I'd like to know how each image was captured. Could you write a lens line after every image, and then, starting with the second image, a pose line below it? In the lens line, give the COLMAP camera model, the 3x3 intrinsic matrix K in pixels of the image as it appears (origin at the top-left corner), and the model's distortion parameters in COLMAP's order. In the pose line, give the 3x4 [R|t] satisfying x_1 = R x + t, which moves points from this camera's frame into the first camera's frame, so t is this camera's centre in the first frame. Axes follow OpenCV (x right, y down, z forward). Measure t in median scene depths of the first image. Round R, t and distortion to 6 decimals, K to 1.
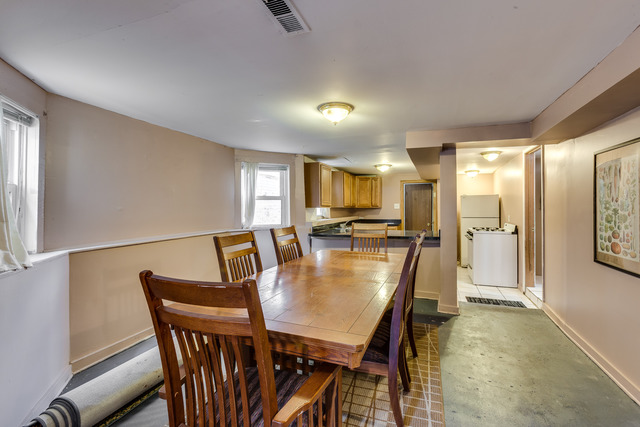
lens RADIAL K [[291.7, 0, 320.0], [0, 291.7, 213.5], [0, 0, 1]] dist [-0.001031, -0.000254]
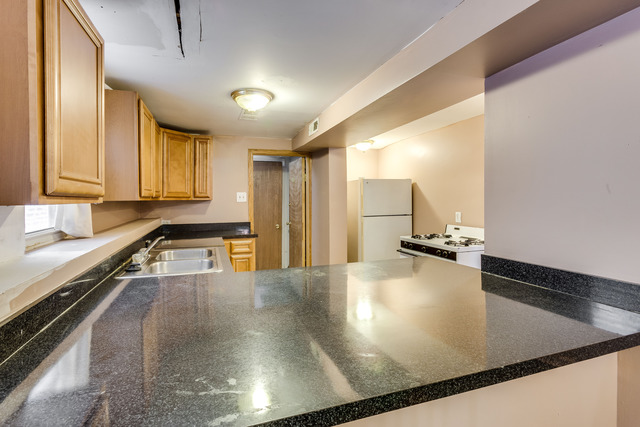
lens RADIAL K [[318.1, 0, 318.8], [0, 318.1, 199.5], [0, 0, 1]] dist [-0.000621, -0.000087]
pose [[0.766552, -0.009284, 0.642115, 0.003255], [0.022209, 0.999681, -0.012058, -0.011087], [-0.641798, 0.023504, 0.766513, 0.489818]]
